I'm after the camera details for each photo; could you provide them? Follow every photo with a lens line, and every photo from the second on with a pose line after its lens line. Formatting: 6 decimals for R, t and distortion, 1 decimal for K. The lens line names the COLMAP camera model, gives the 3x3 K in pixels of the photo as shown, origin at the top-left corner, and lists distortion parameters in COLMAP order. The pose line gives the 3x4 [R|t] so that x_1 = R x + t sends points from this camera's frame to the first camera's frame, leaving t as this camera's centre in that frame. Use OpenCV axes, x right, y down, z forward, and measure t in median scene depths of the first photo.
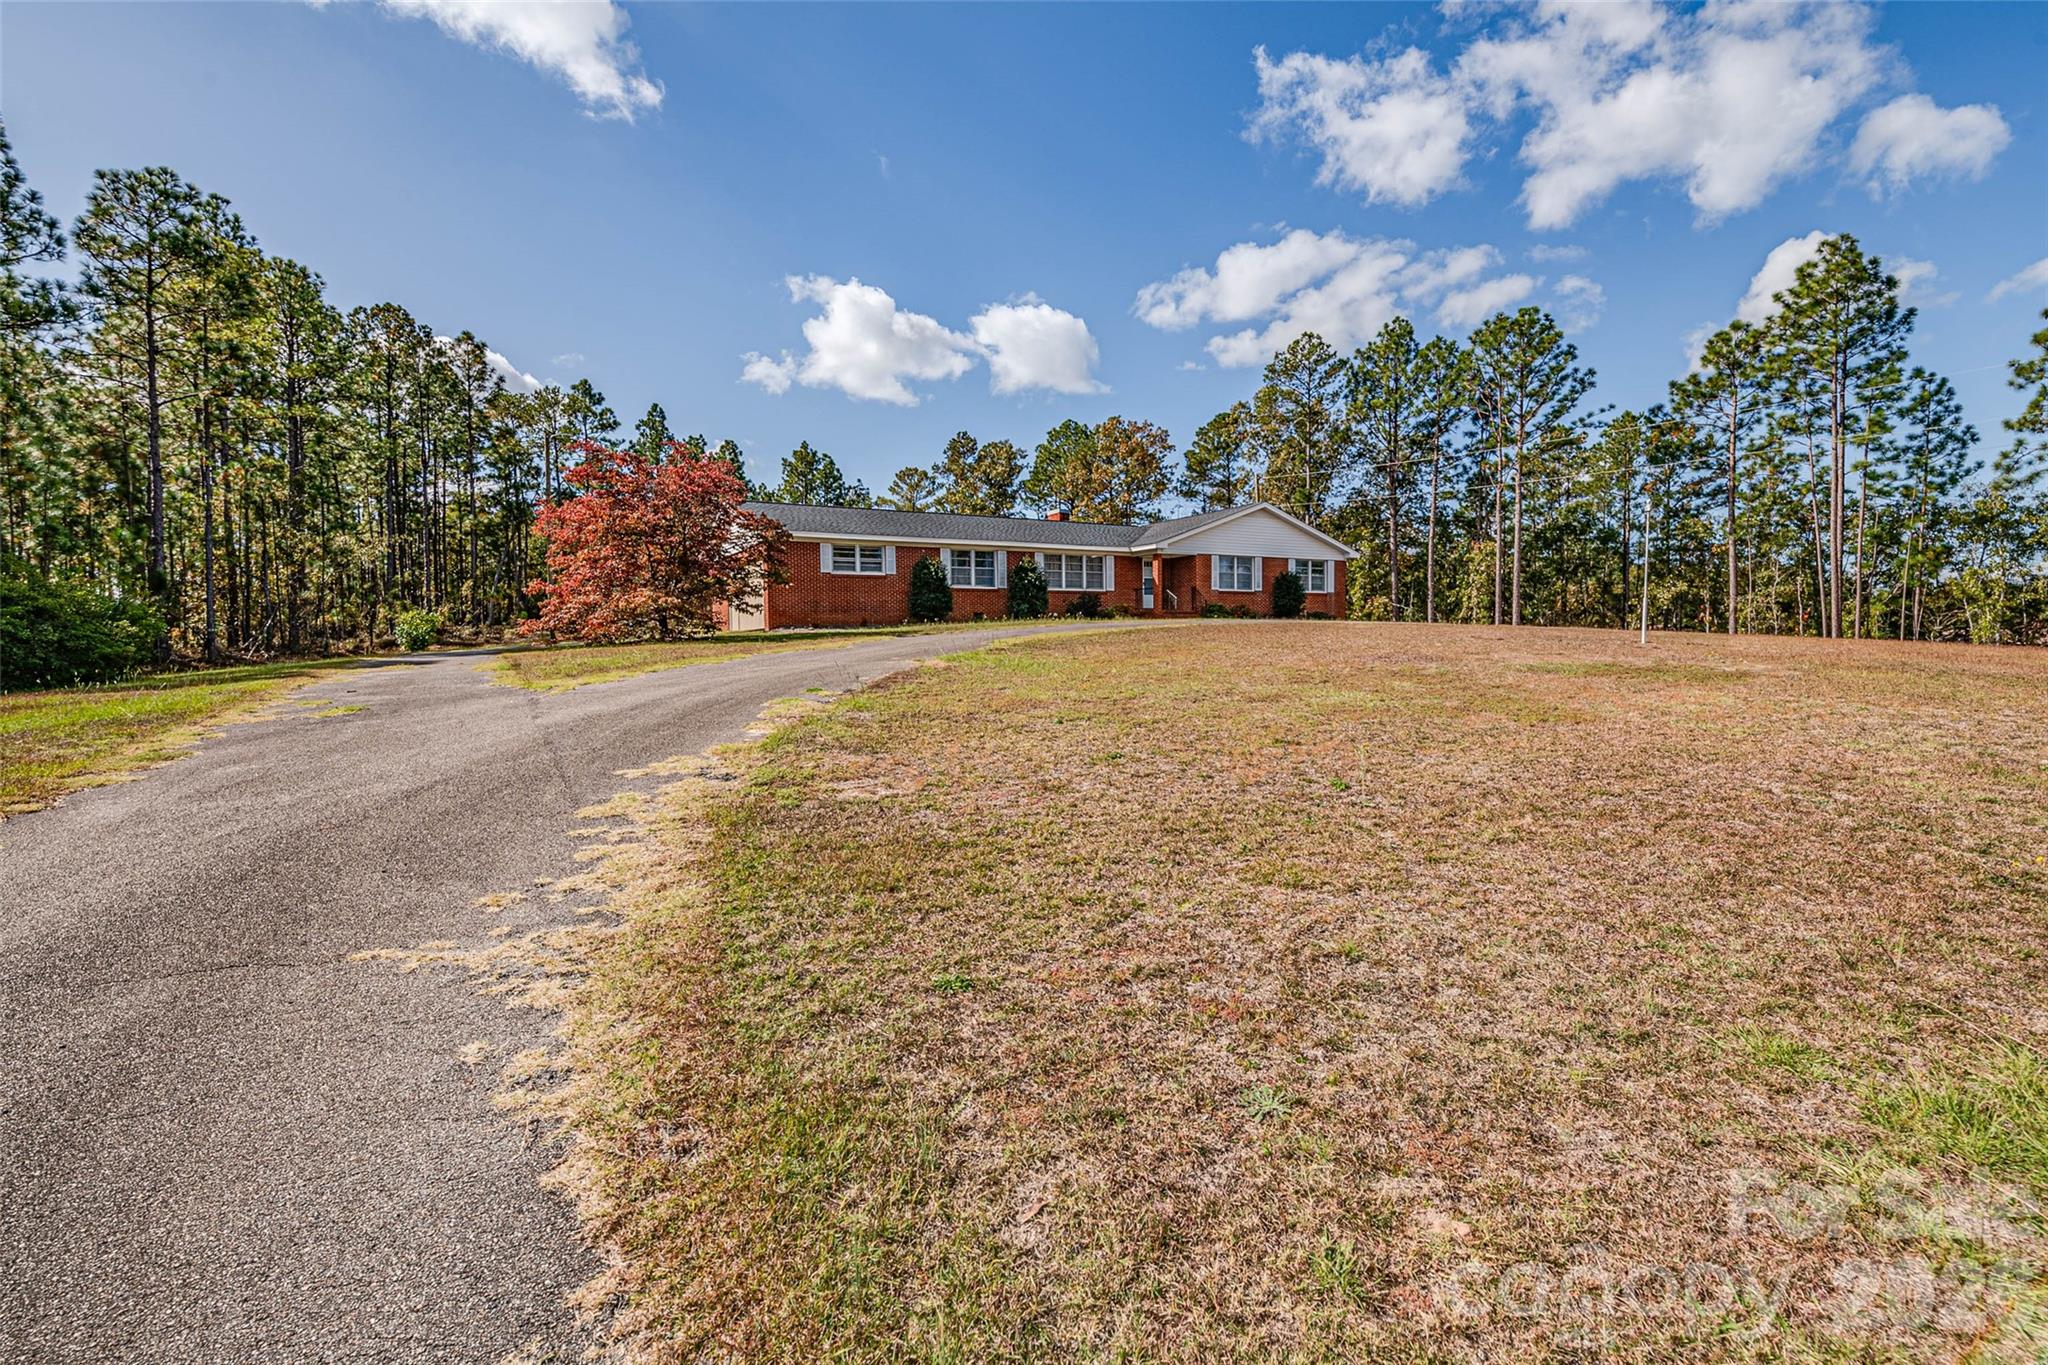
lens RADIAL K [[1016.3, 0, 1027.7], [0, 1016.3, 665.4], [0, 0, 1]] dist [0.035616, -0.010881]
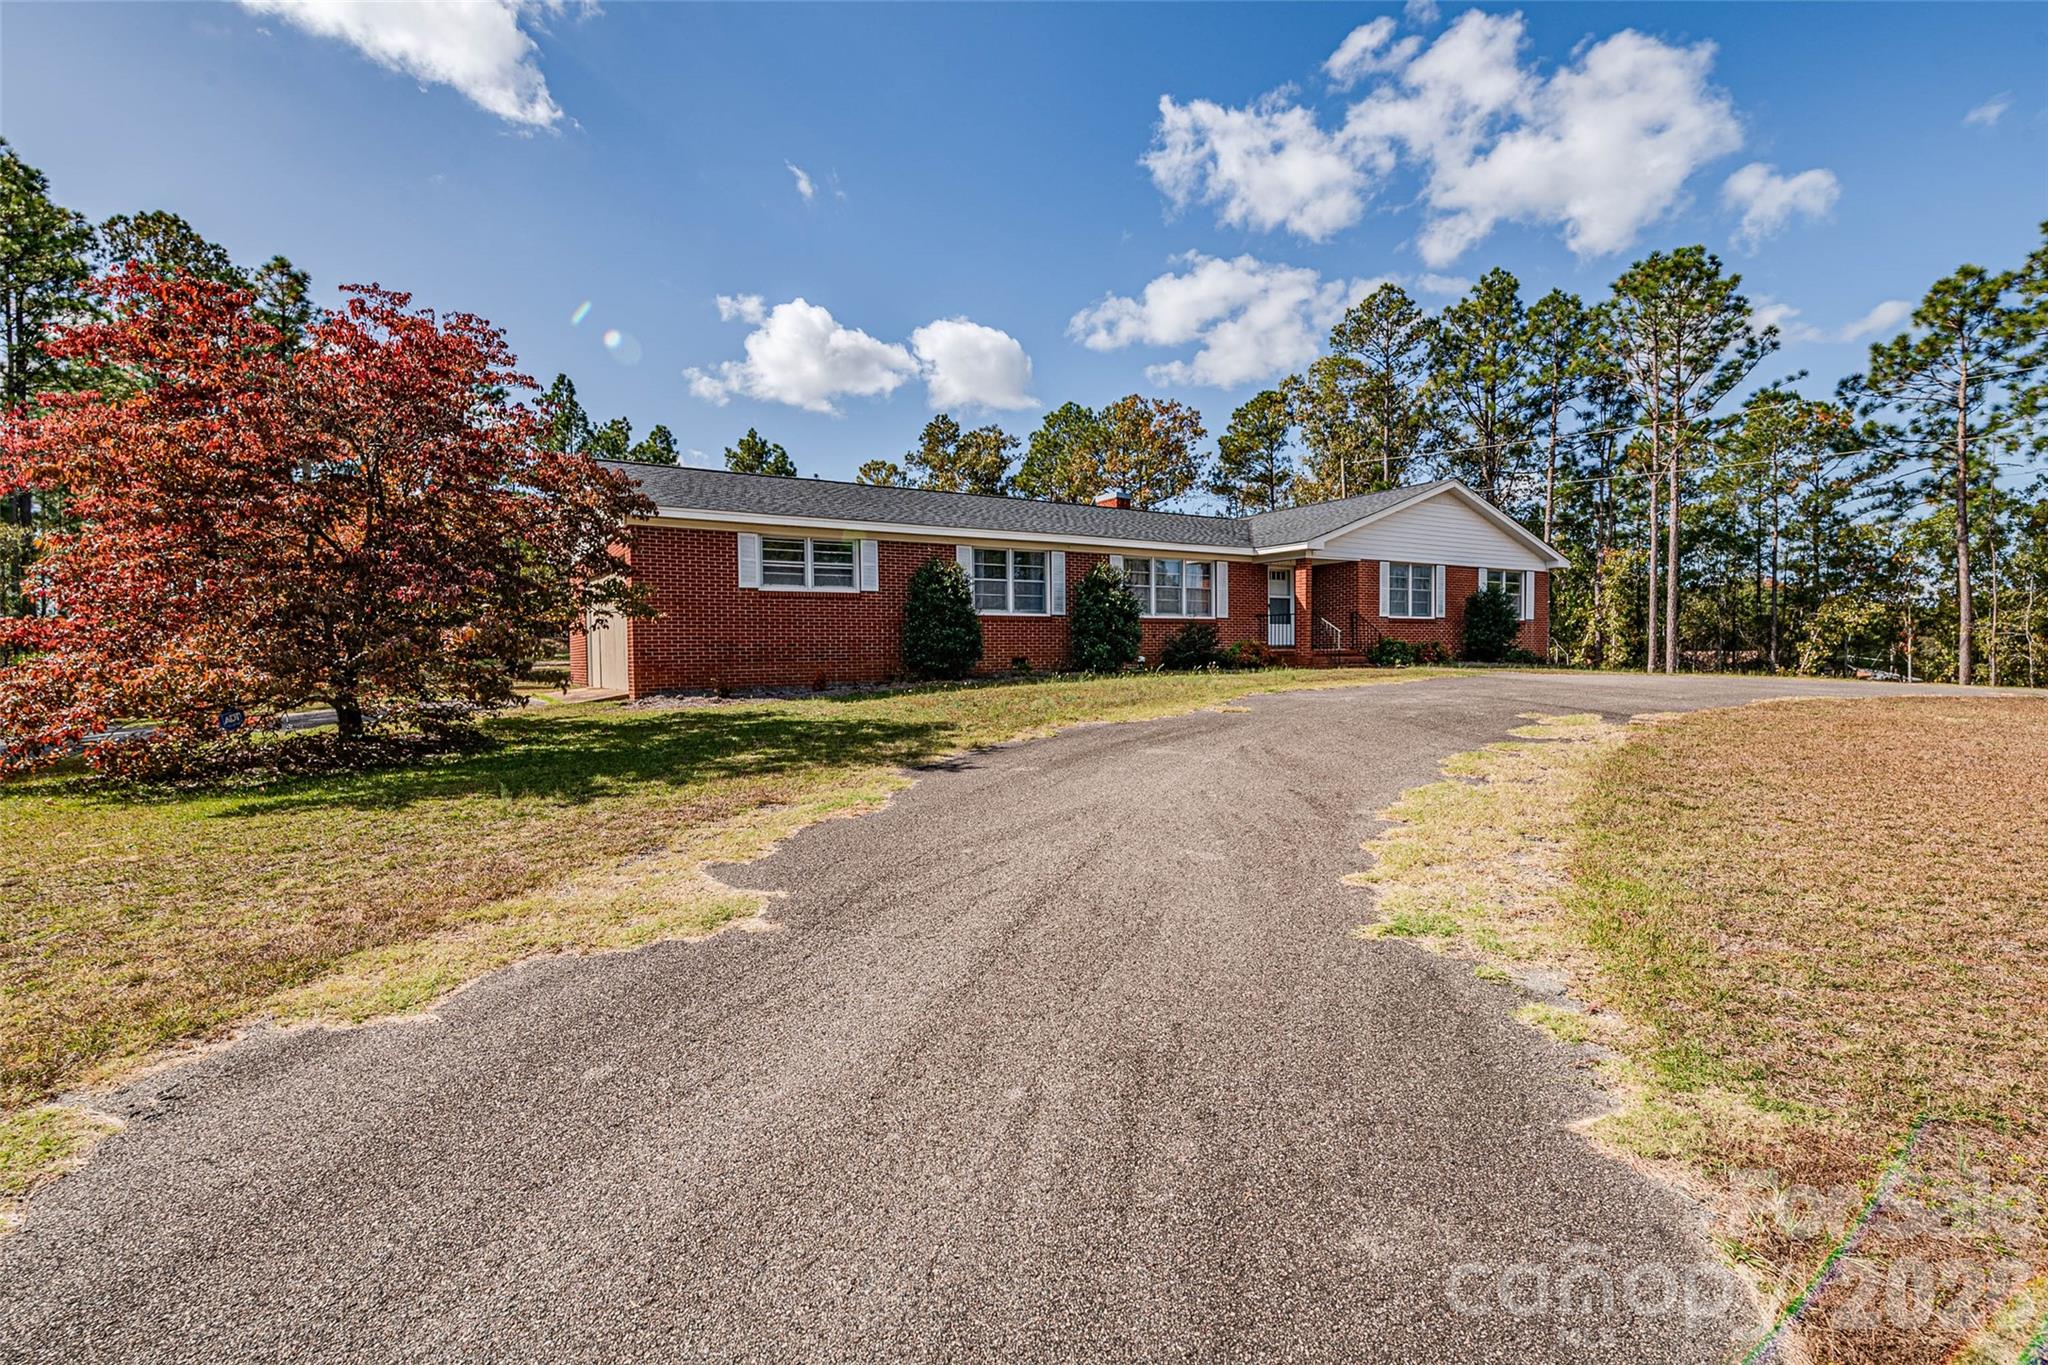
lens RADIAL K [[1004.4, 0, 1037.0], [0, 1004.4, 675.4], [0, 0, 1]] dist [0.000595, -0.000514]
pose [[0.998726, -0.000690, 0.050463, -0.040093], [0.000658, 1.000000, 0.000651, -0.024944], [-0.050464, -0.000617, 0.998726, 0.253585]]
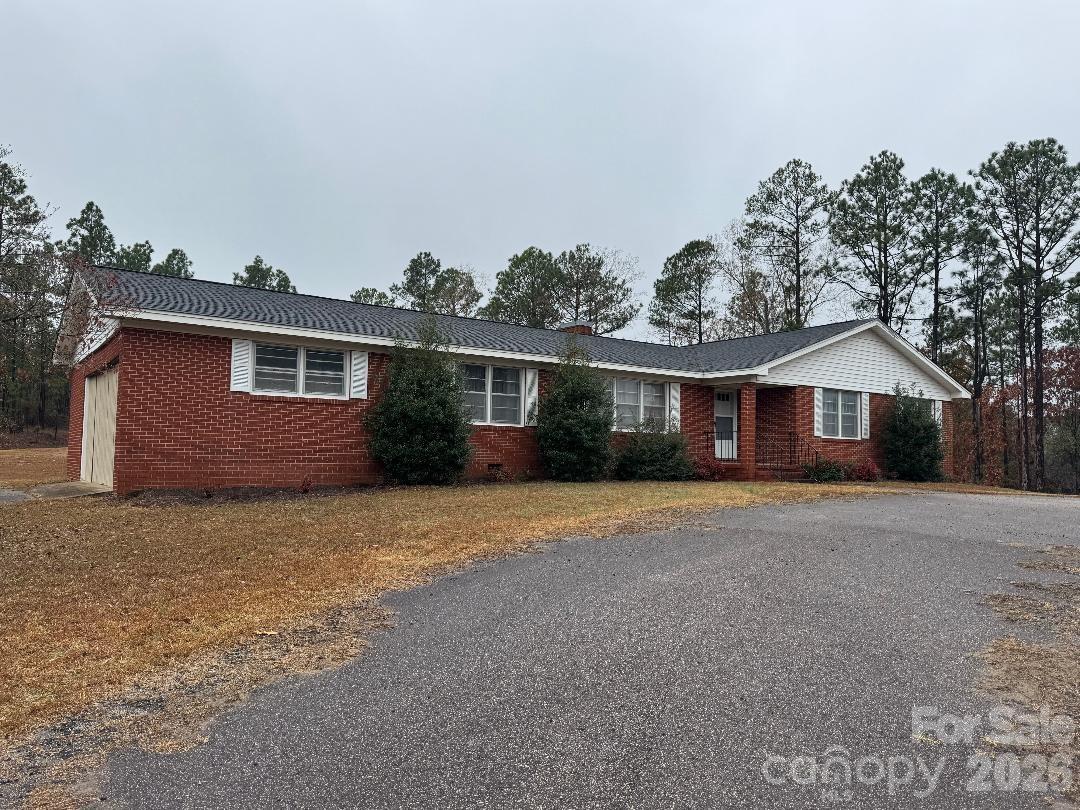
lens RADIAL K [[821.1, 0, 540.0], [0, 821.1, 405.0], [0, 0, 1]] dist [0.146030, -0.221220]
pose [[0.993769, 0.036492, 0.105319, -0.045094], [-0.027984, 0.996309, -0.081155, -0.028275], [-0.107891, 0.077702, 0.991122, 0.289641]]
